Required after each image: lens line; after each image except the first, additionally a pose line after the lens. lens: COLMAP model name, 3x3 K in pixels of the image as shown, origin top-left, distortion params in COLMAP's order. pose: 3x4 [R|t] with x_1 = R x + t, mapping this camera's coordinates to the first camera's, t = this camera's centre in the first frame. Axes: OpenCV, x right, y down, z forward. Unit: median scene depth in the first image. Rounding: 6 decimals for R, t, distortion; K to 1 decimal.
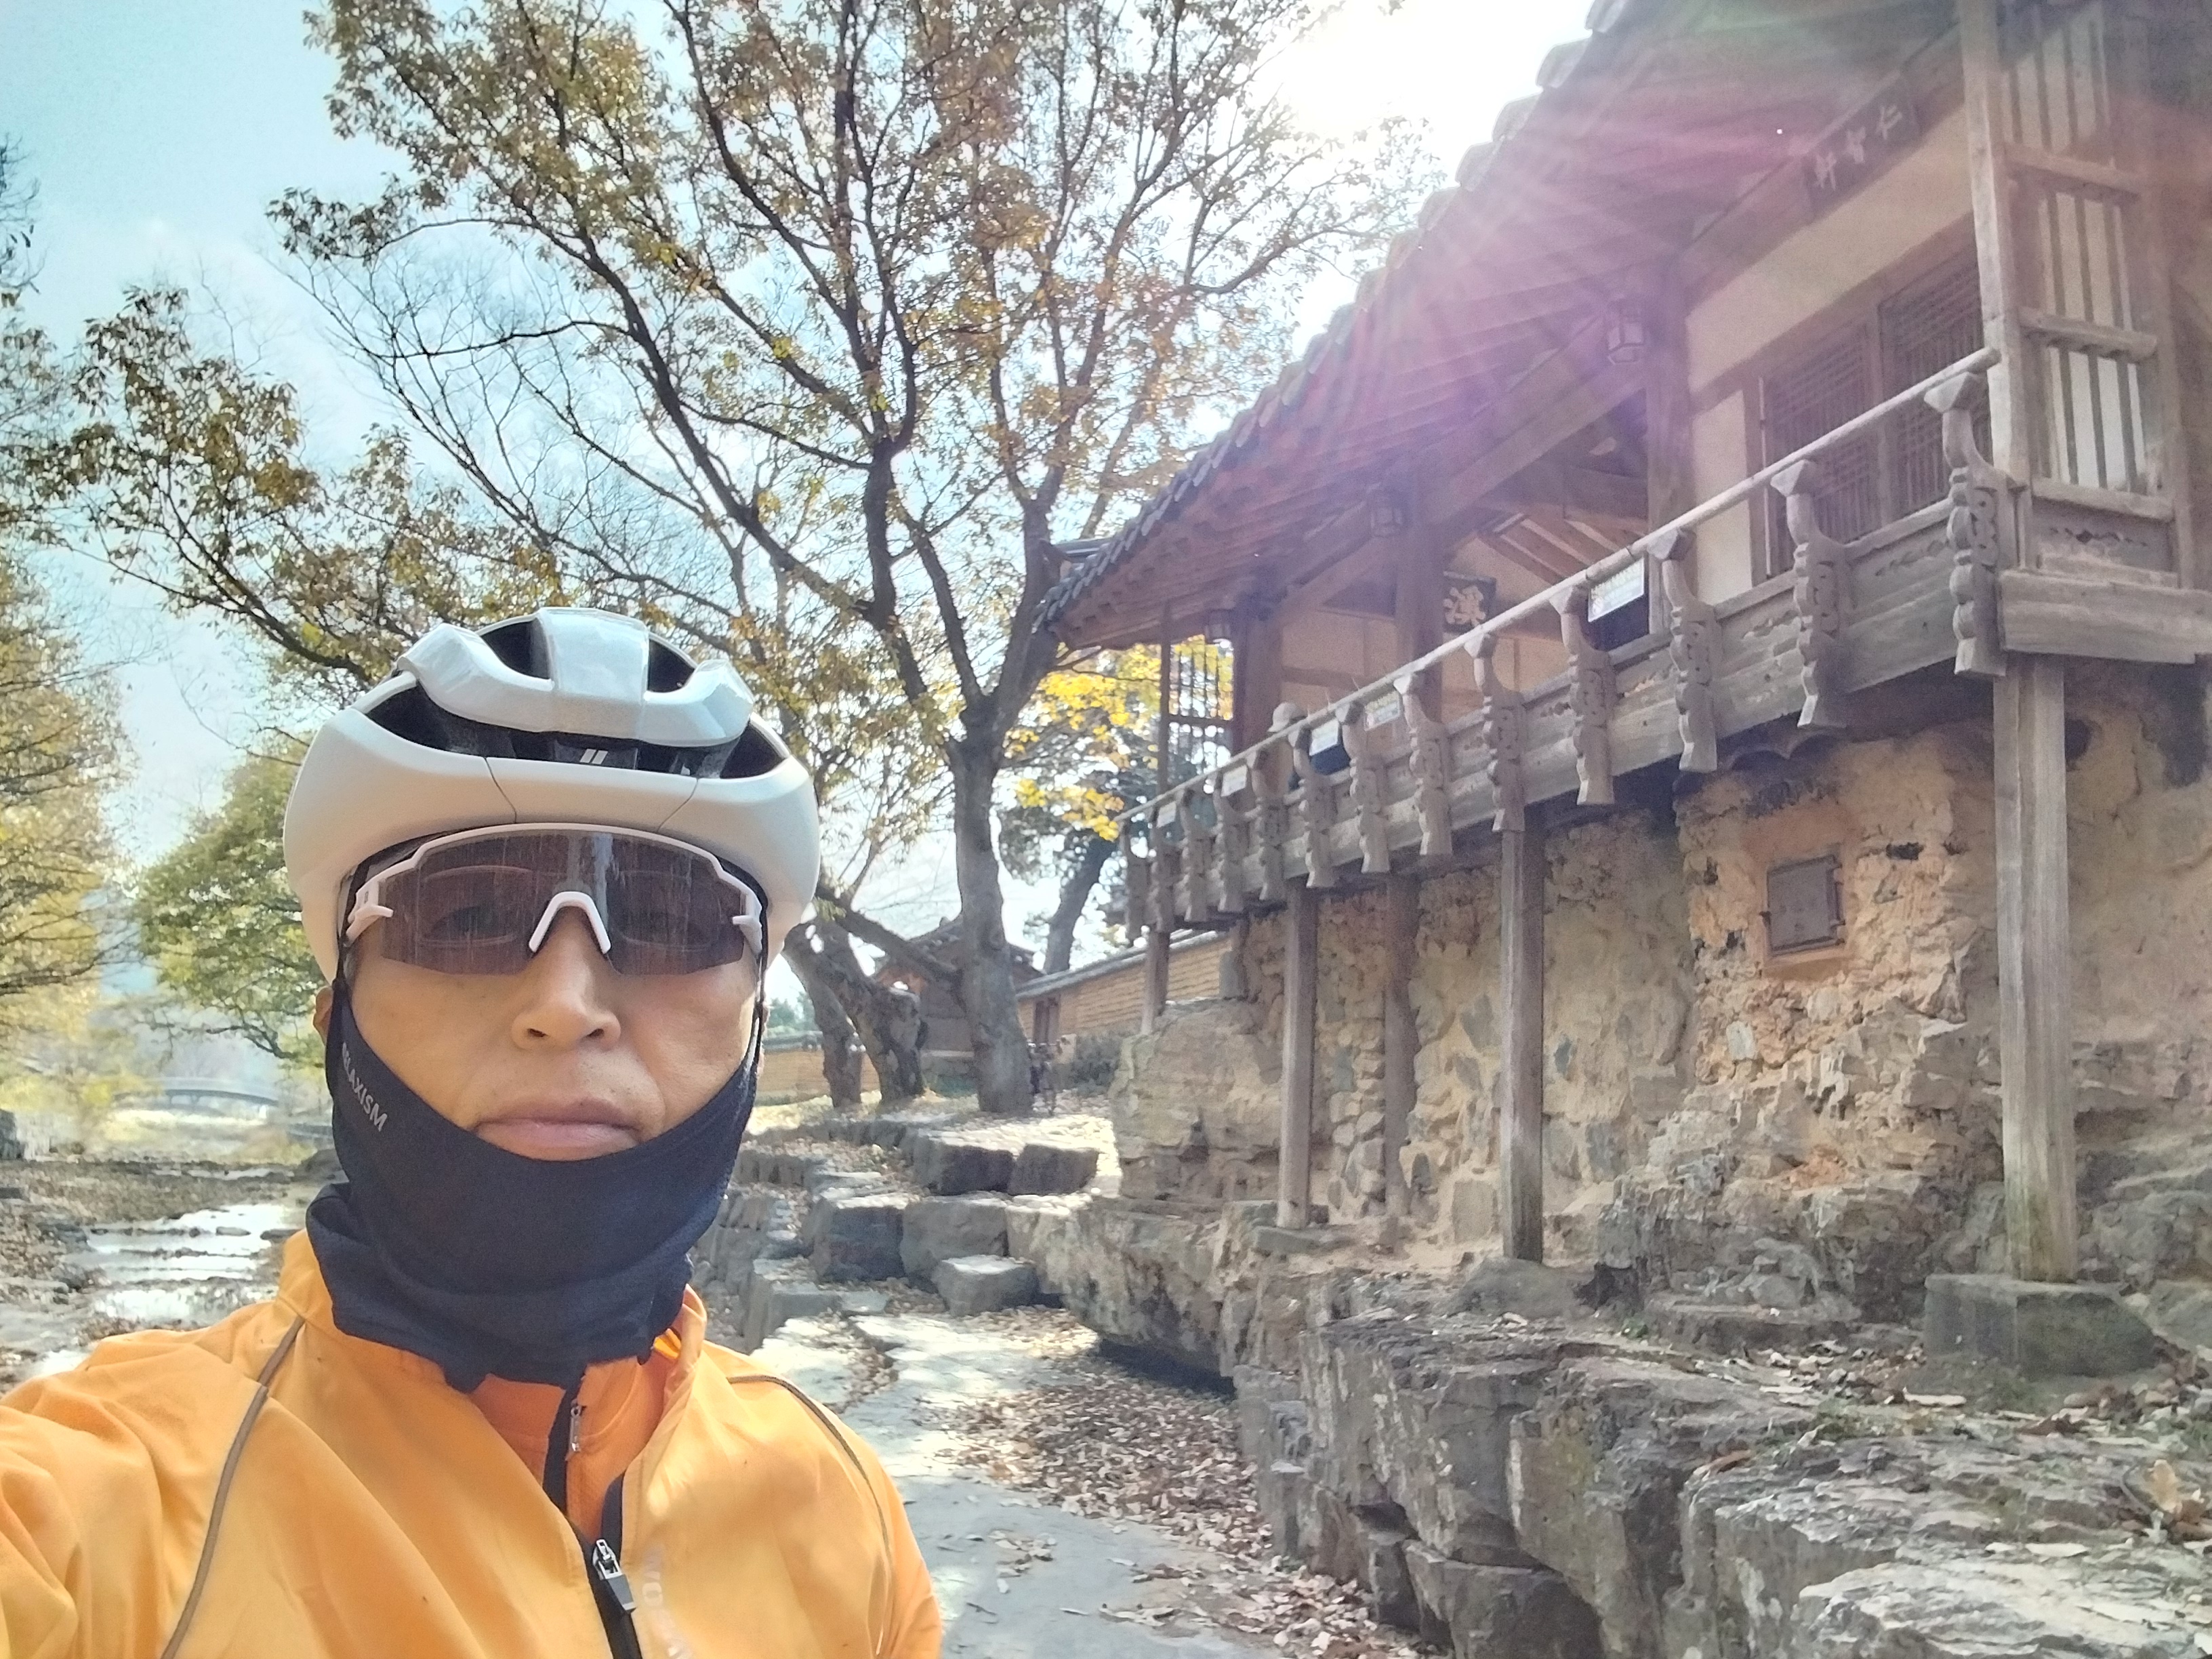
lens RADIAL K [[1594.3, 0, 1104.6], [0, 1594.3, 827.5], [0, 0, 1]] dist [0.002599, -0.021918]
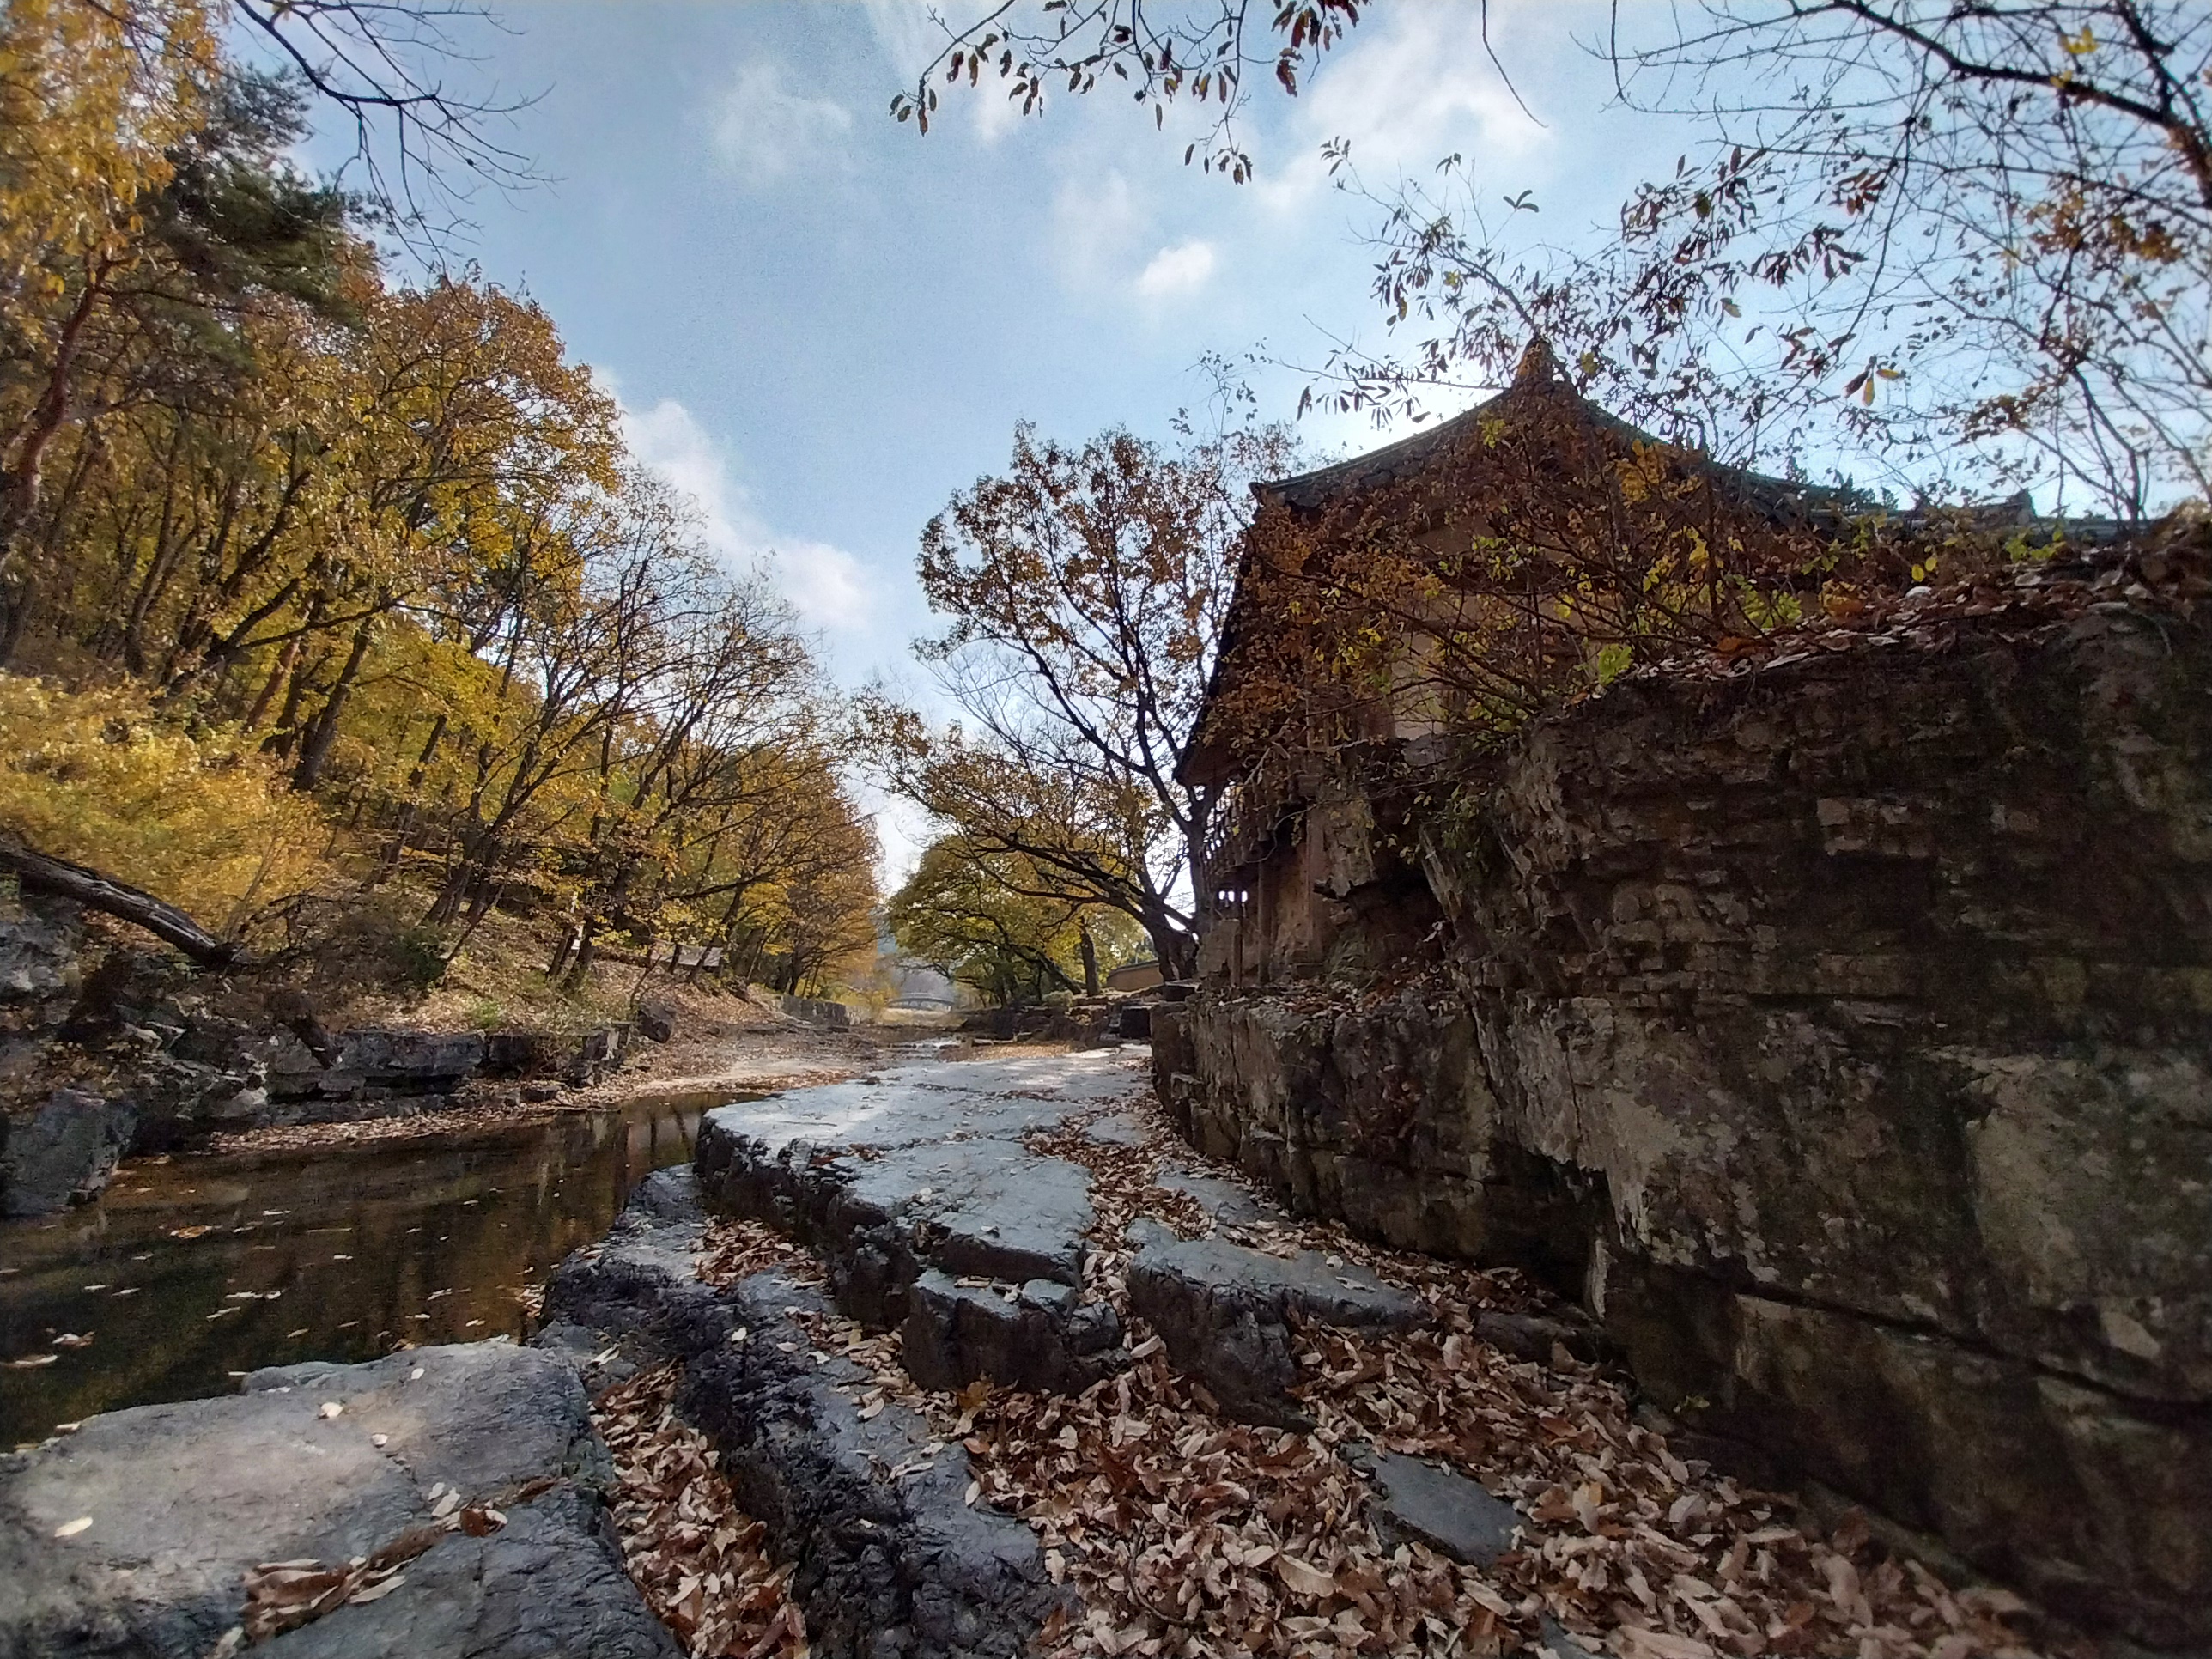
lens RADIAL K [[854.9, 0, 1125.1], [0, 854.9, 830.3], [0, 0, 1]] dist [-0.003900, -0.002584]
pose [[0.959306, -0.074785, -0.272286, 0.168800], [0.066040, 0.996968, -0.041154, 0.006255], [0.274538, 0.021498, 0.961336, -0.246923]]
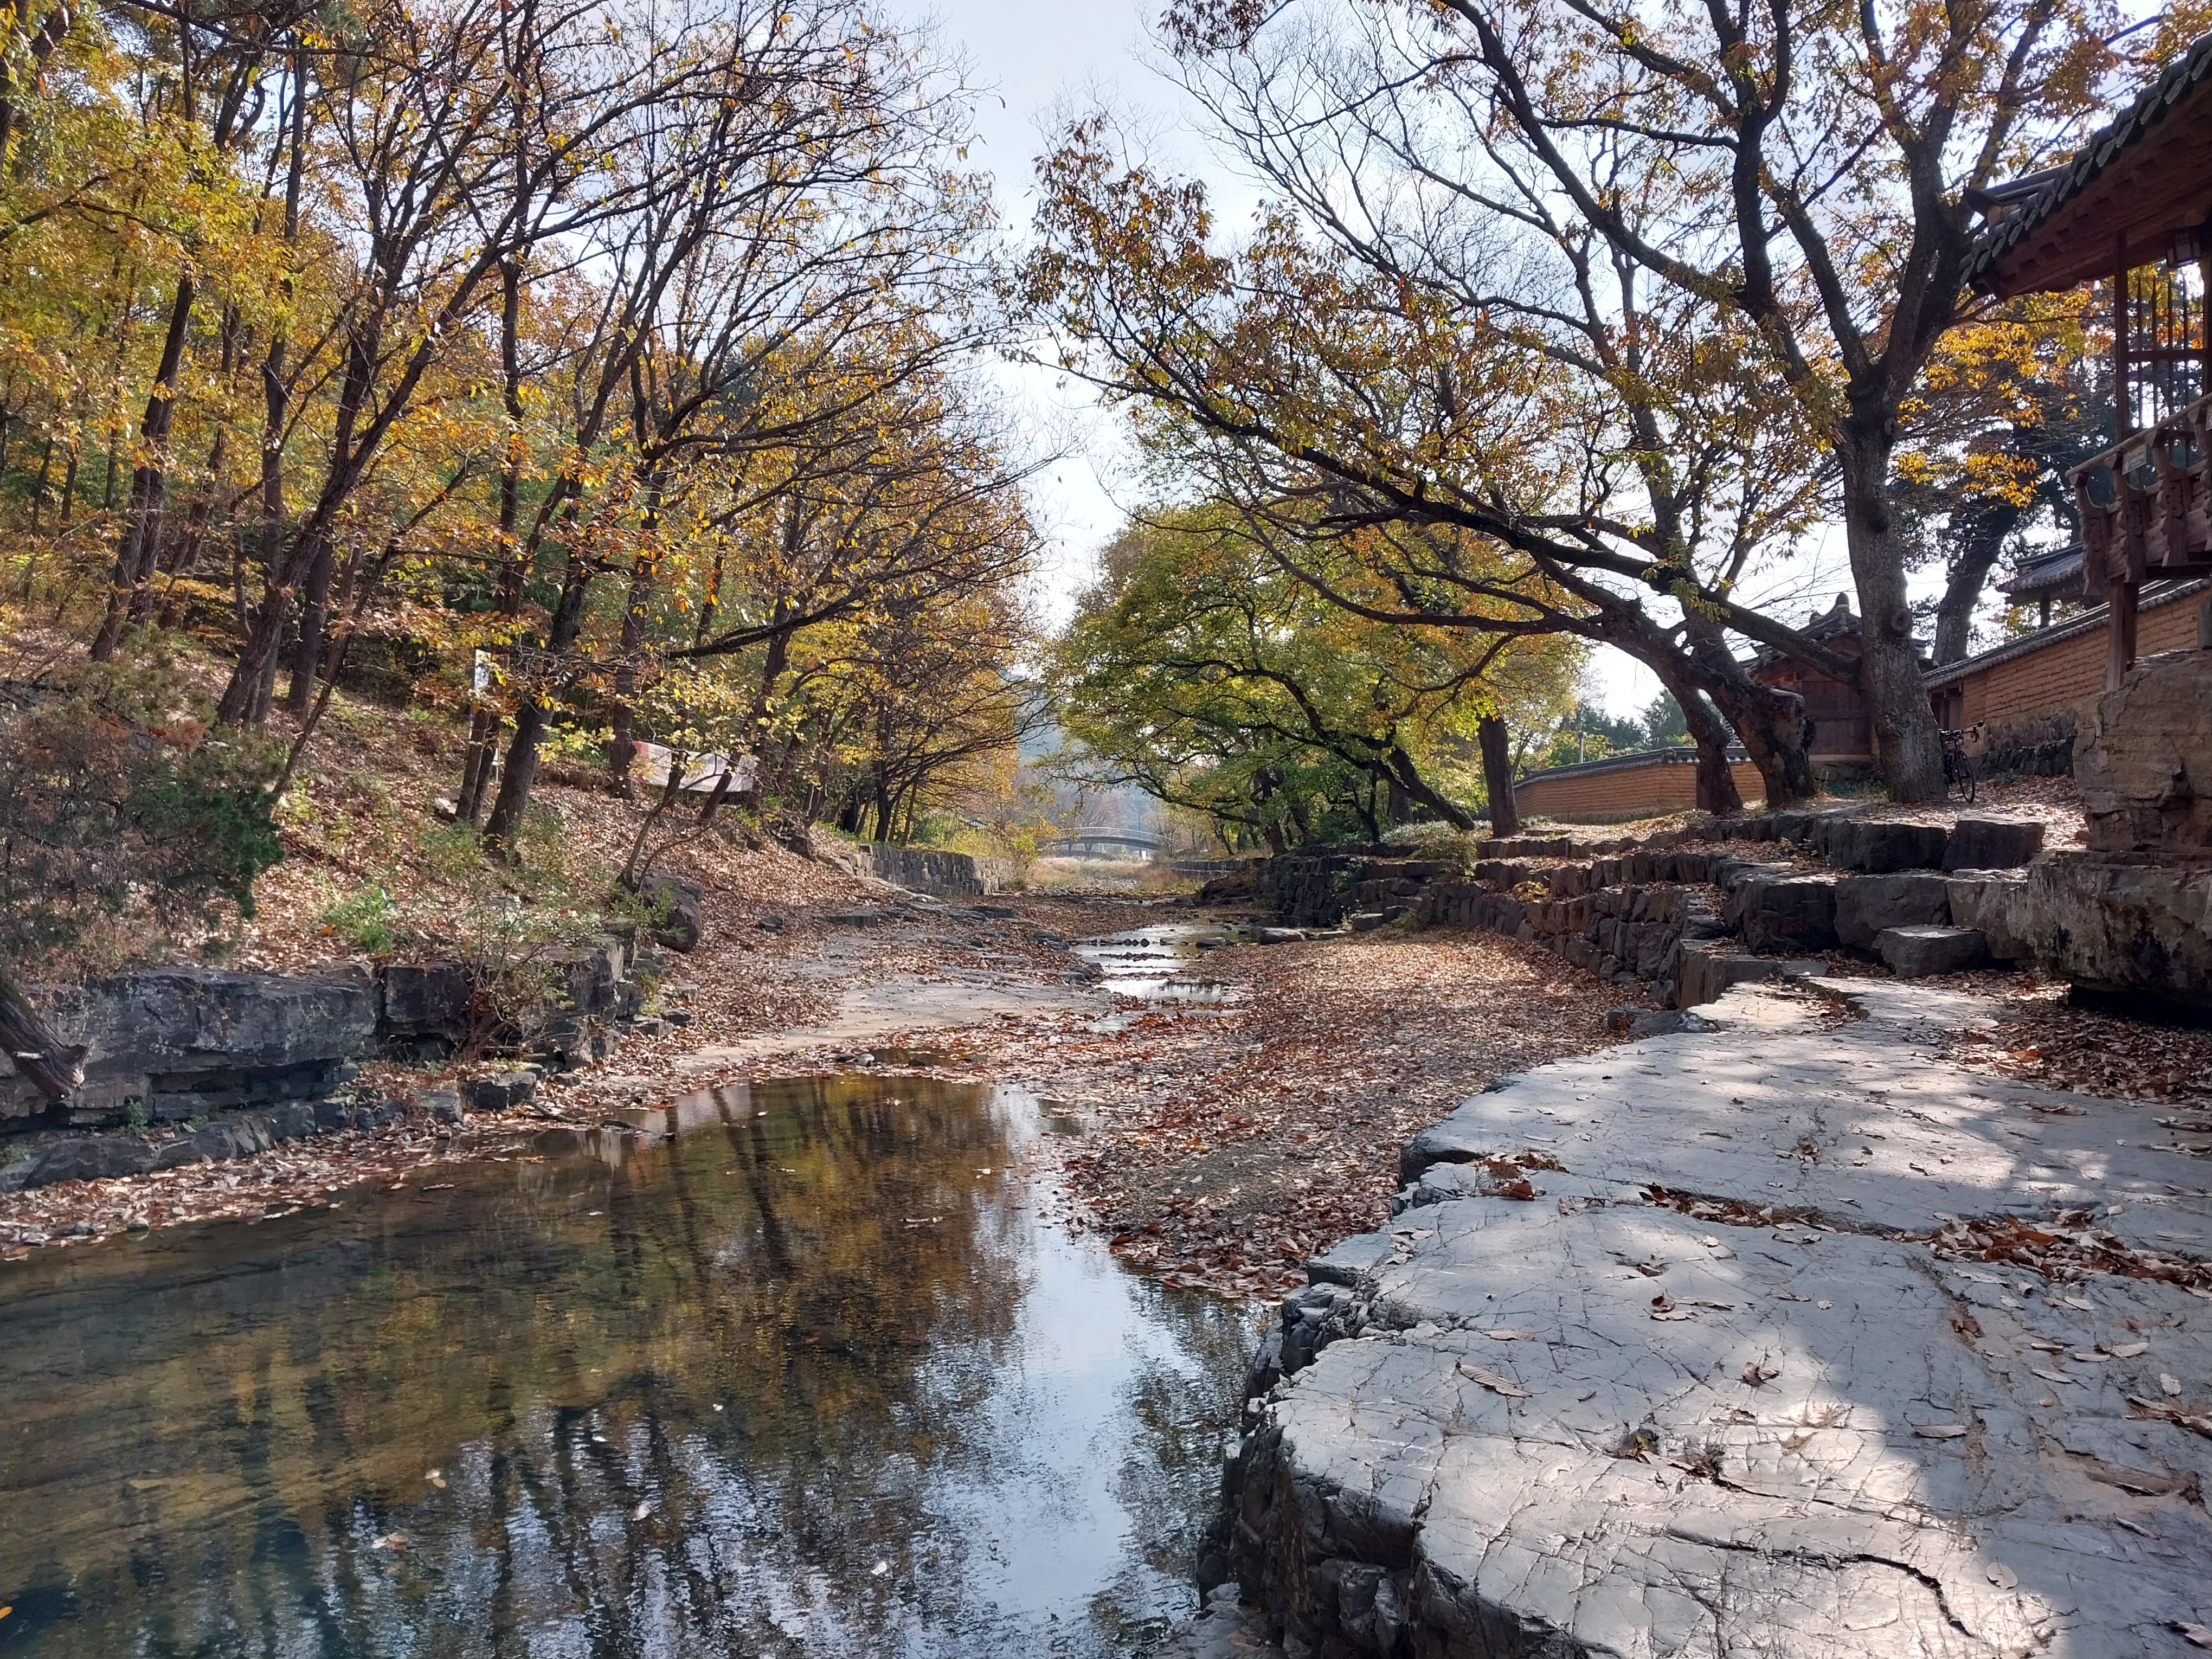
lens RADIAL K [[1671.3, 0, 1142.8], [0, 1671.3, 813.8], [0, 0, 1]] dist [-0.000799, 0.000618]
pose [[0.892198, -0.039922, -0.449877, -0.028531], [0.108600, 0.985824, 0.127894, 0.005590], [0.438394, -0.162963, 0.883886, -0.110284]]
